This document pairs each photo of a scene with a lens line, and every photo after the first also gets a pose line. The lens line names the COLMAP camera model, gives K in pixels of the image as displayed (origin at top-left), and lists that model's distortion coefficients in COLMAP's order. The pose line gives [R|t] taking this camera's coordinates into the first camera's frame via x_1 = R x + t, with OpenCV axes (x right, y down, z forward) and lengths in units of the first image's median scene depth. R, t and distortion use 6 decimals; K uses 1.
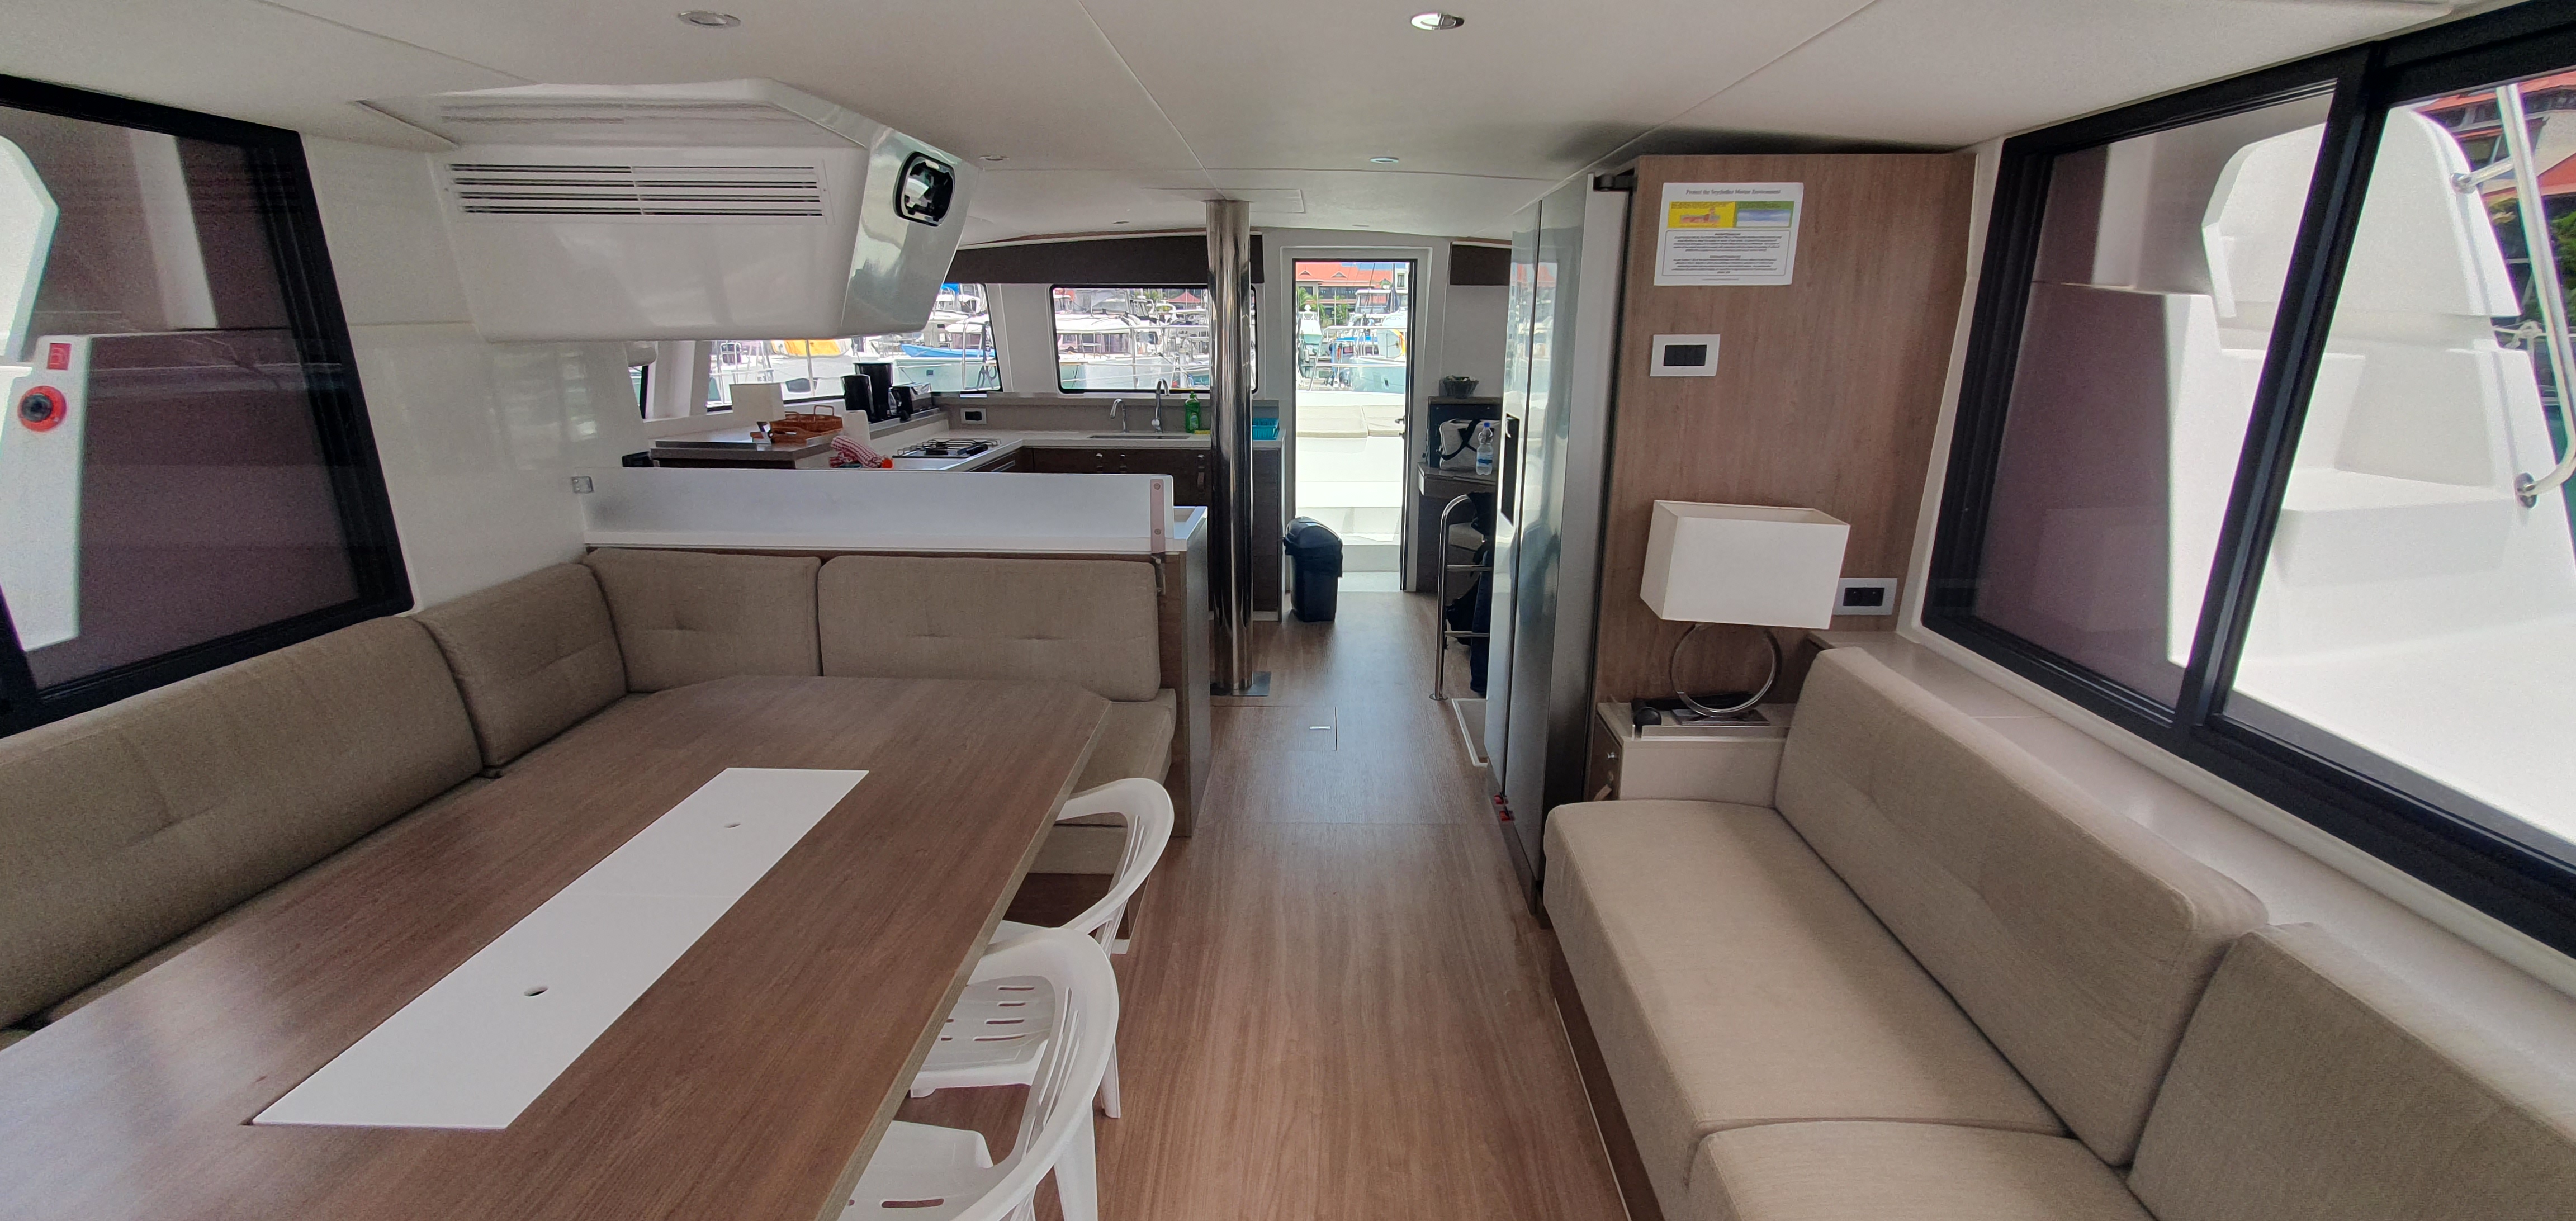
lens RADIAL K [[1008.1, 0, 1303.4], [0, 1008.1, 599.7], [0, 0, 1]] dist [0.007483, 0.000006]
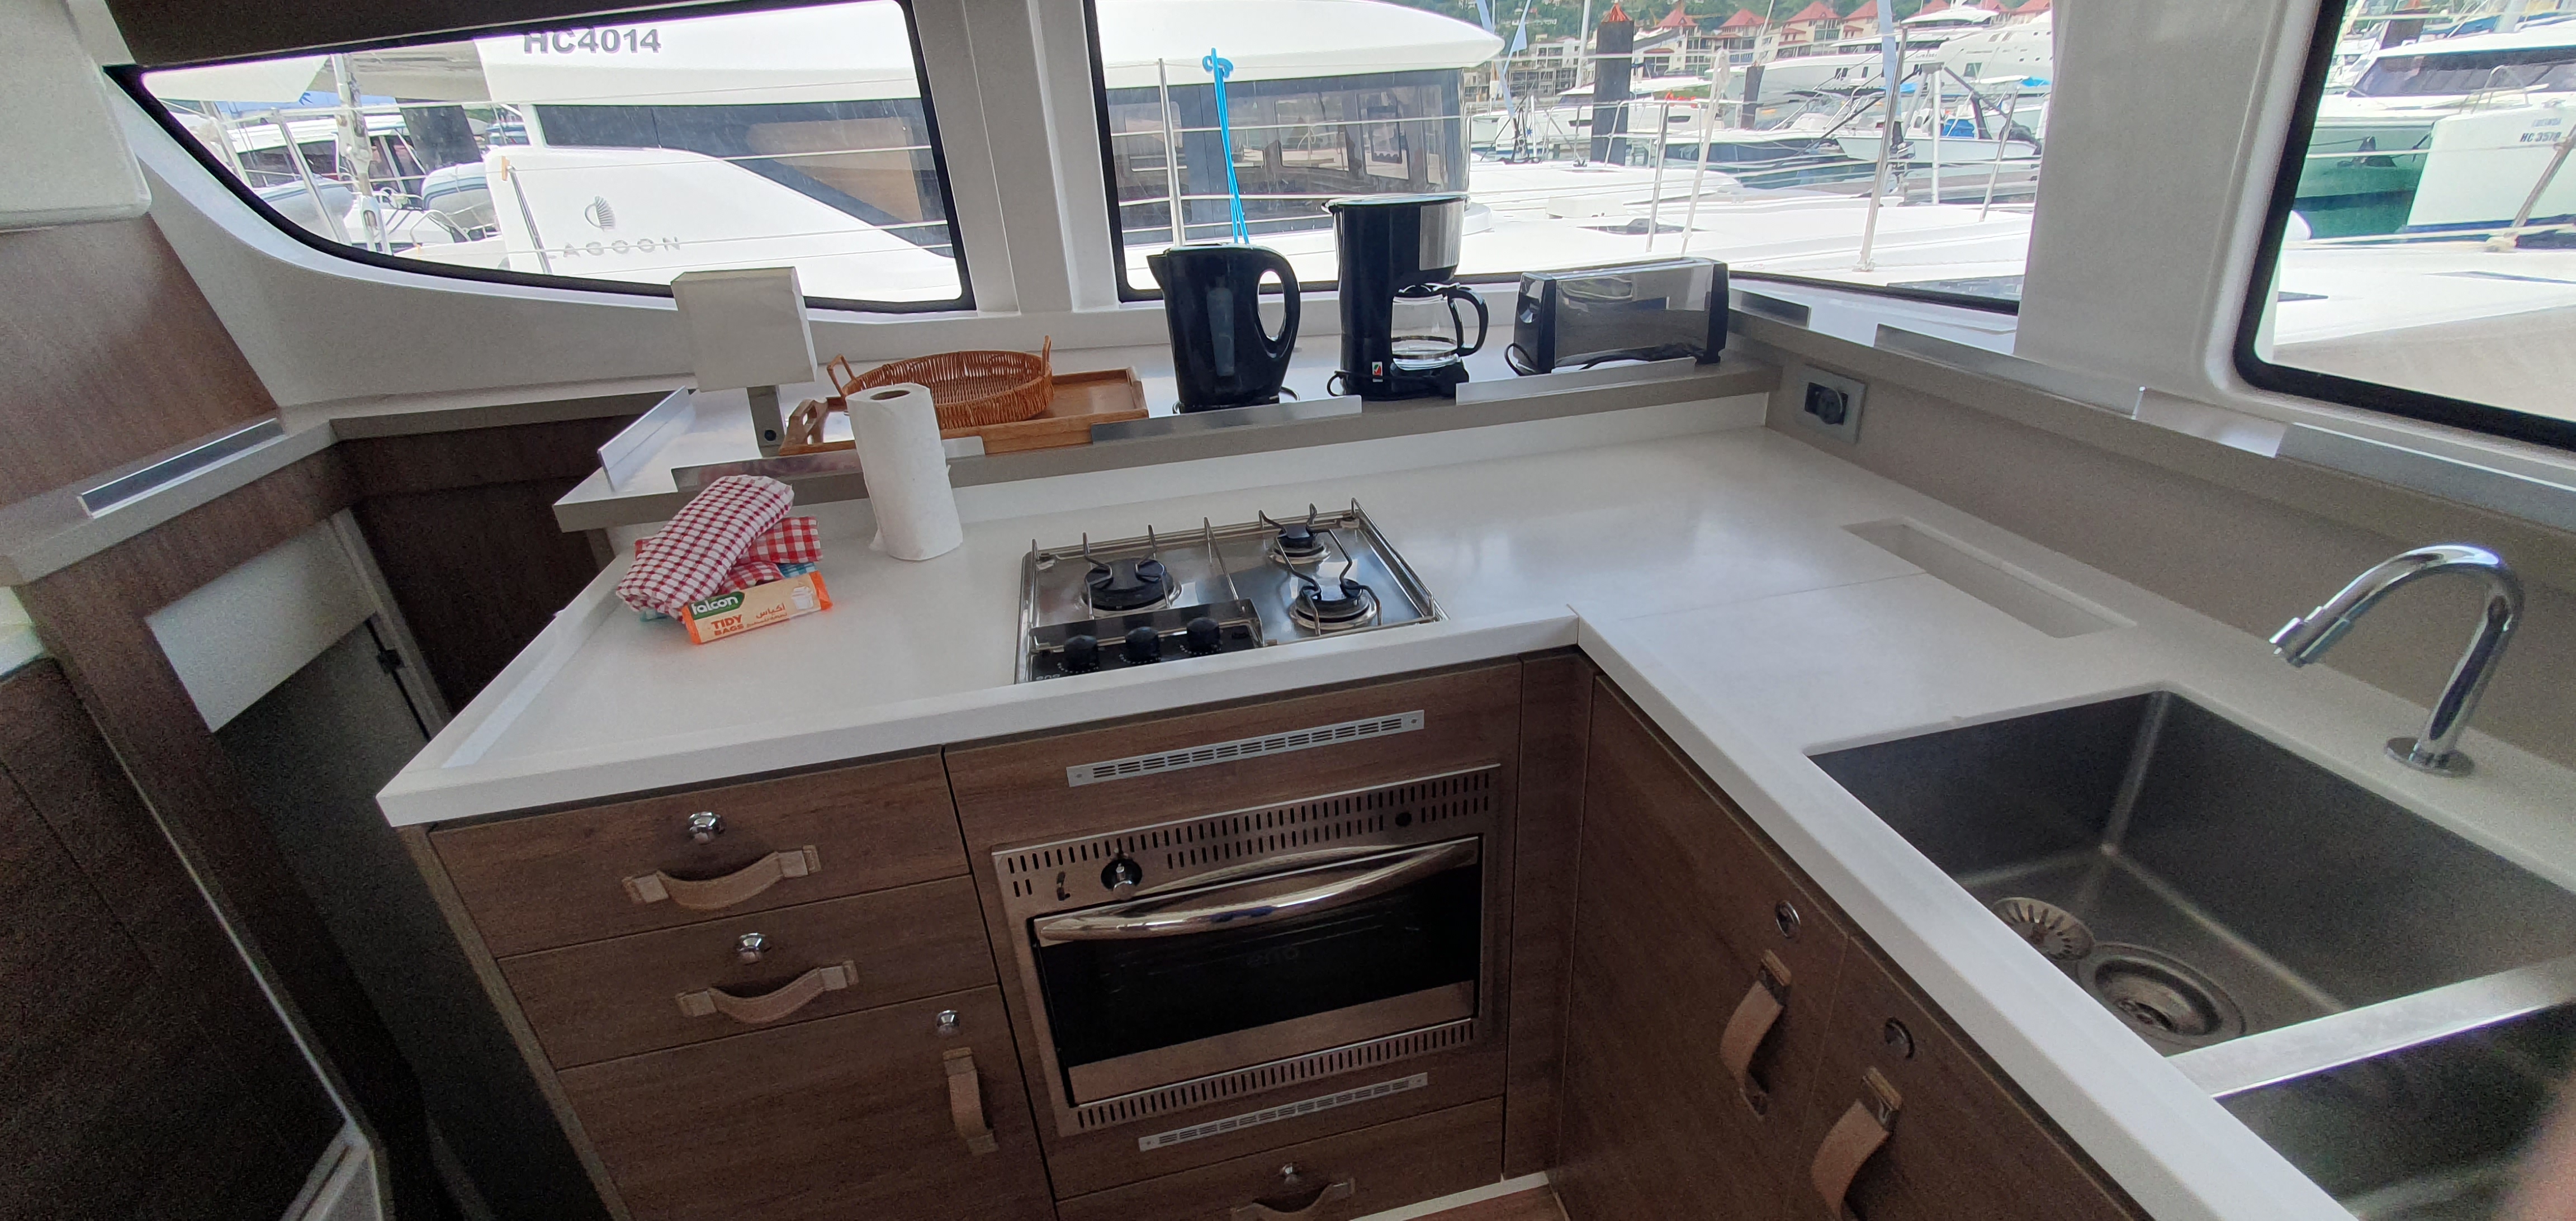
lens RADIAL K [[1011.9, 0, 1301.9], [0, 1011.9, 602.7], [0, 0, 1]] dist [0.007253, 0.000104]
pose [[0.234883, 0.411662, -0.880548, -0.191046], [-0.208237, 0.906170, 0.368094, -0.408565], [0.949456, 0.096903, 0.298567, 1.575204]]
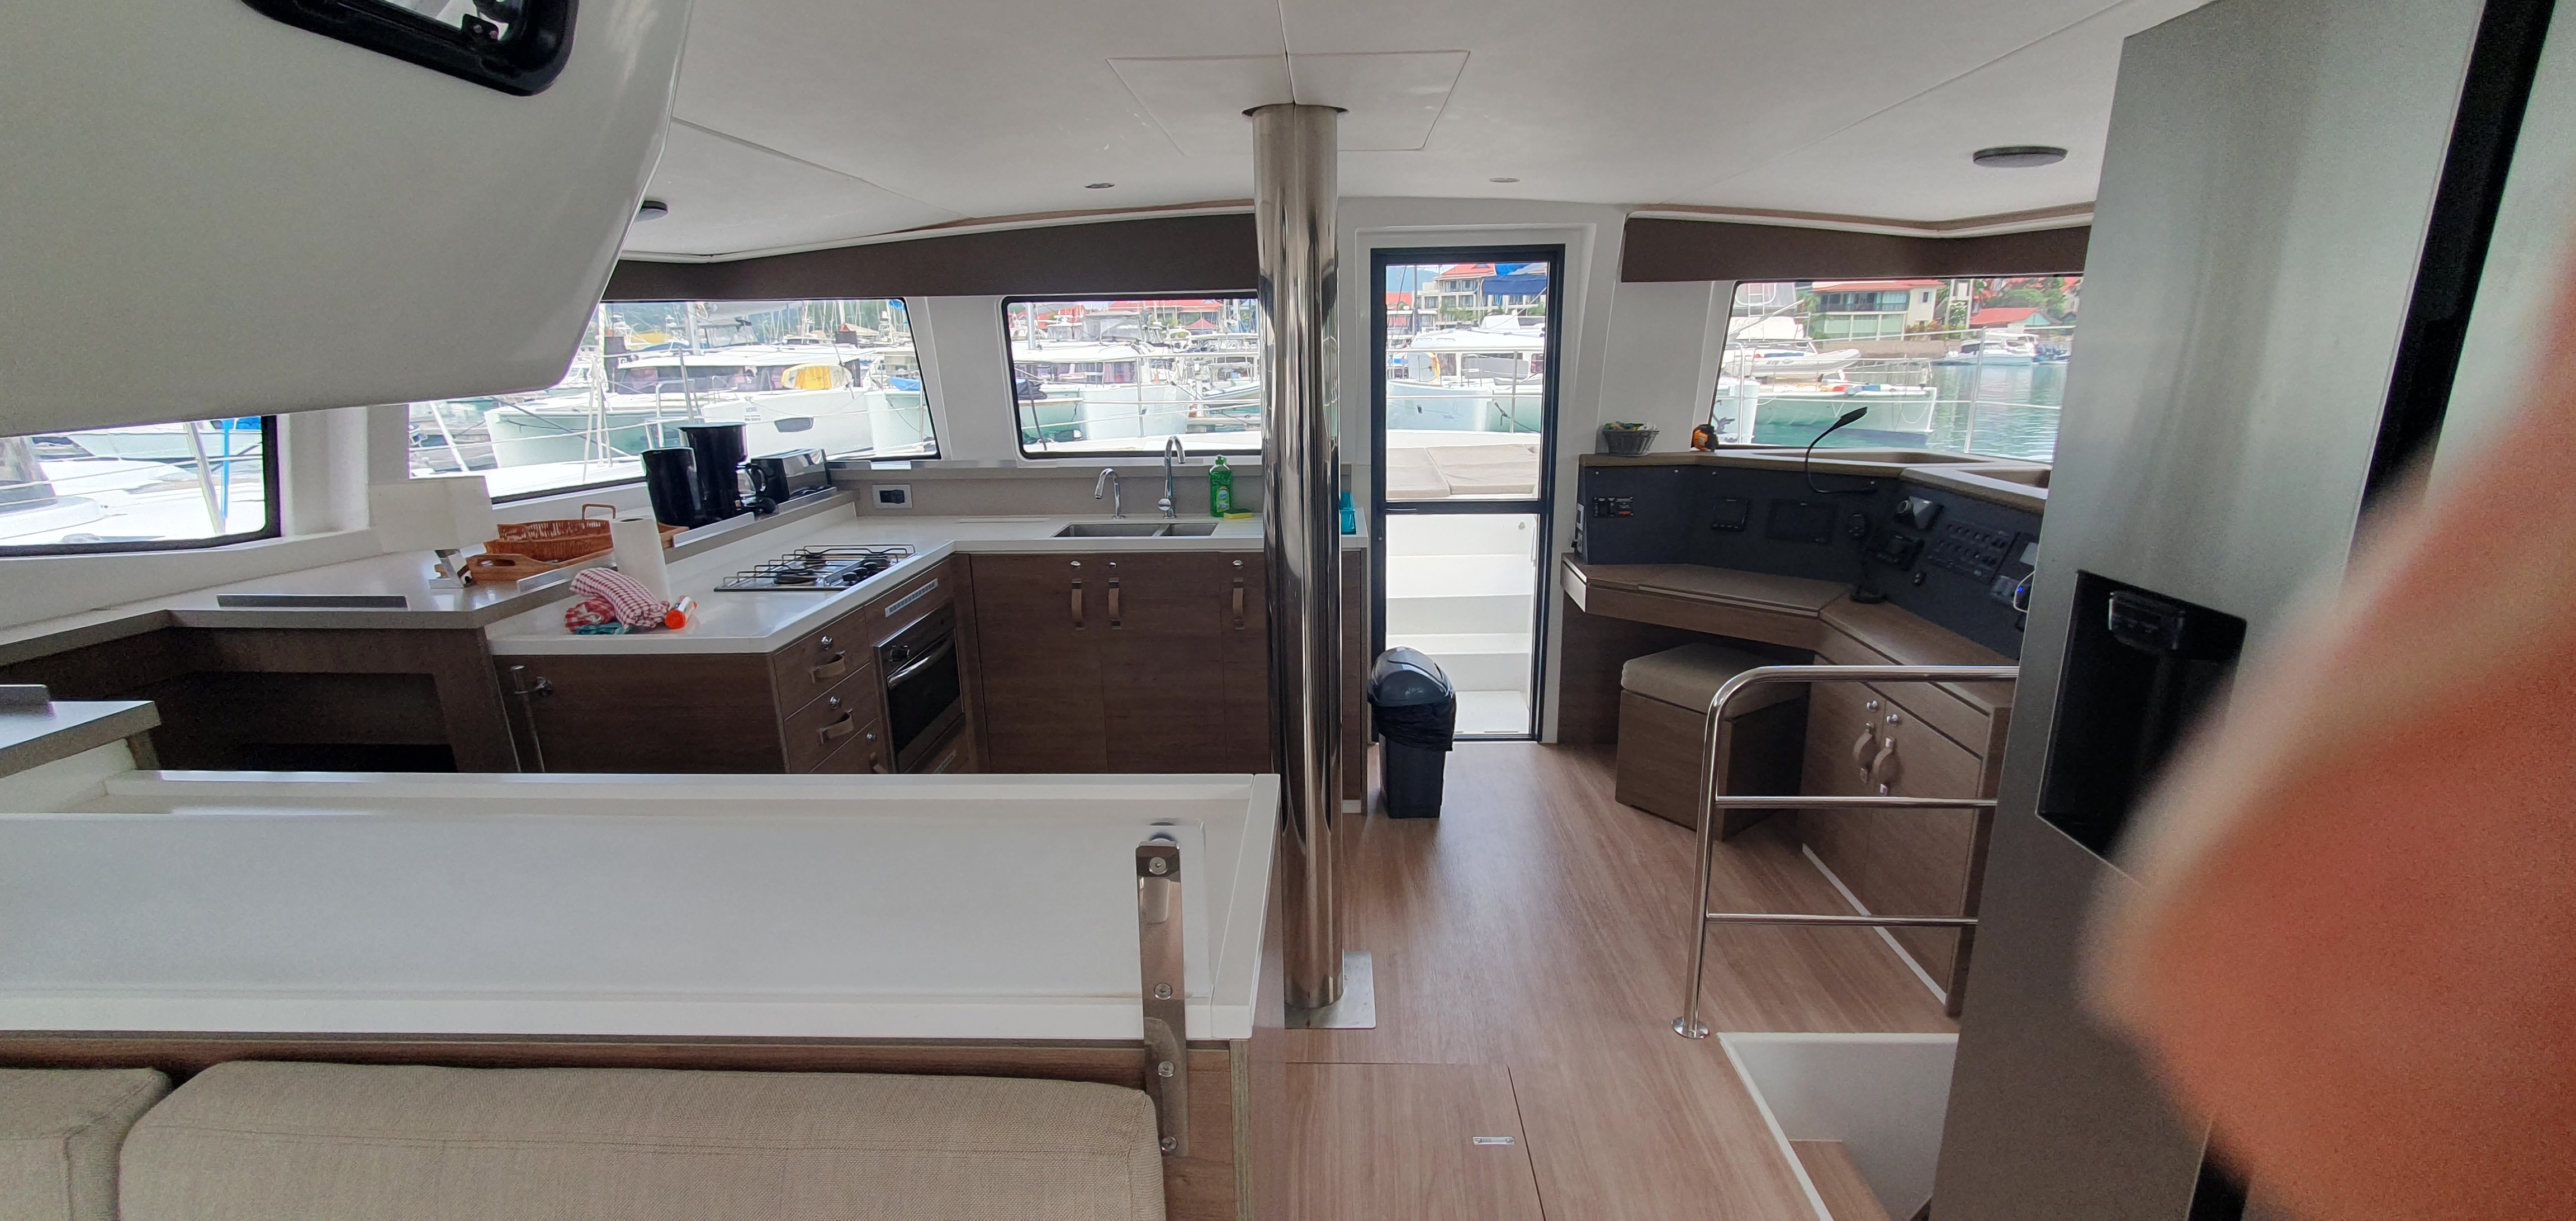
lens RADIAL K [[1008.1, 0, 1303.4], [0, 1008.1, 599.7], [0, 0, 1]] dist [0.007483, 0.000006]
pose [[0.999731, -0.018456, -0.014012, -0.094228], [0.018149, 0.999598, -0.021789, -0.188619], [0.014409, 0.021529, 0.999664, 0.678315]]
